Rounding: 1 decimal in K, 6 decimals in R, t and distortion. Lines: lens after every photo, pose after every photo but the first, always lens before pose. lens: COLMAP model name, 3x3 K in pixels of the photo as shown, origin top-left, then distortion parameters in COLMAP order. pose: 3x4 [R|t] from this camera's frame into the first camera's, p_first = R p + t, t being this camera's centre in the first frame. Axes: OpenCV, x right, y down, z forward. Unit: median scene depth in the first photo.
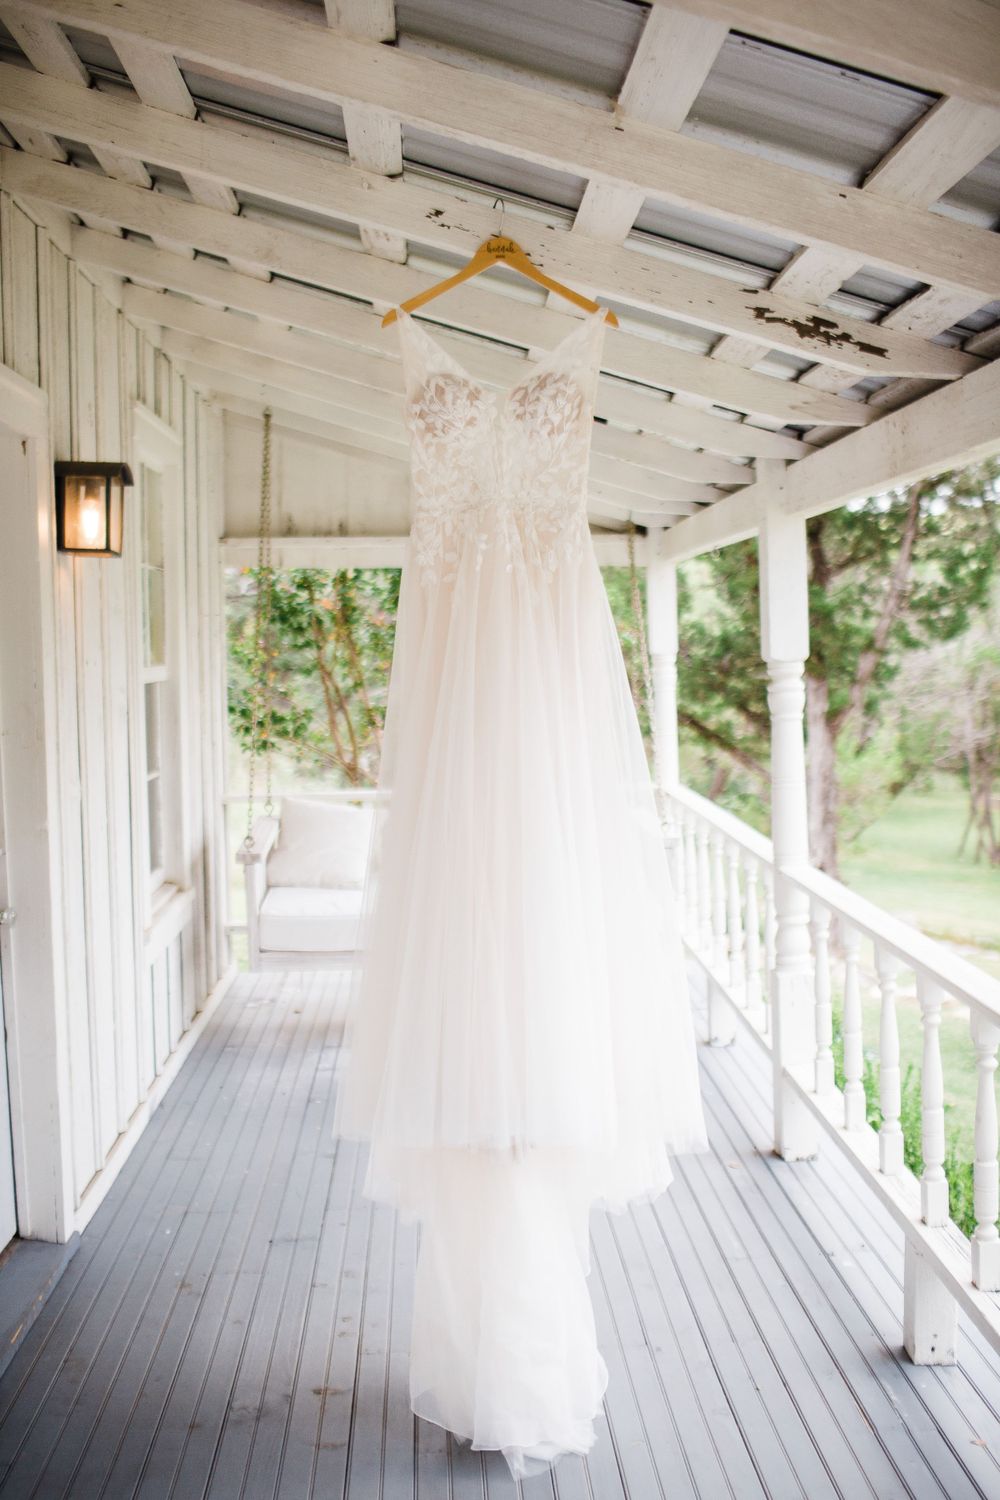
lens RADIAL K [[1381.7, 0, 500.0], [0, 1381.7, 750.0], [0, 0, 1]] dist [-0.040159, -0.002846]
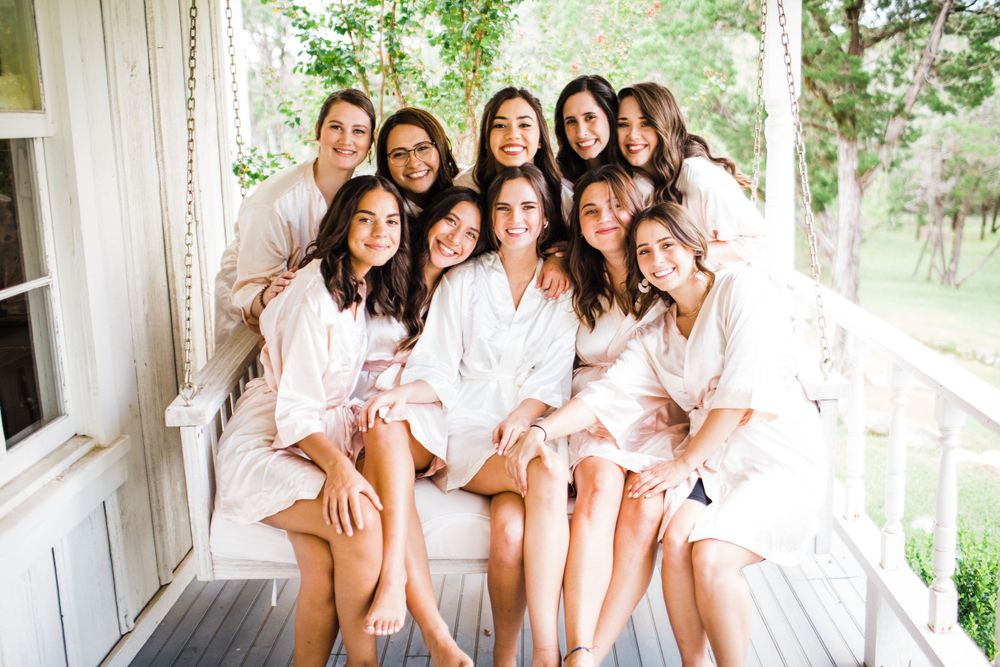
lens RADIAL K [[921.1, 0, 500.0], [0, 921.1, 333.5], [0, 0, 1]] dist [-0.040159, -0.002846]
pose [[0.997413, 0.014500, -0.070413, -0.000172], [-0.003488, 0.988055, 0.154065, -0.009772], [0.071806, -0.153421, 0.985549, 0.219258]]
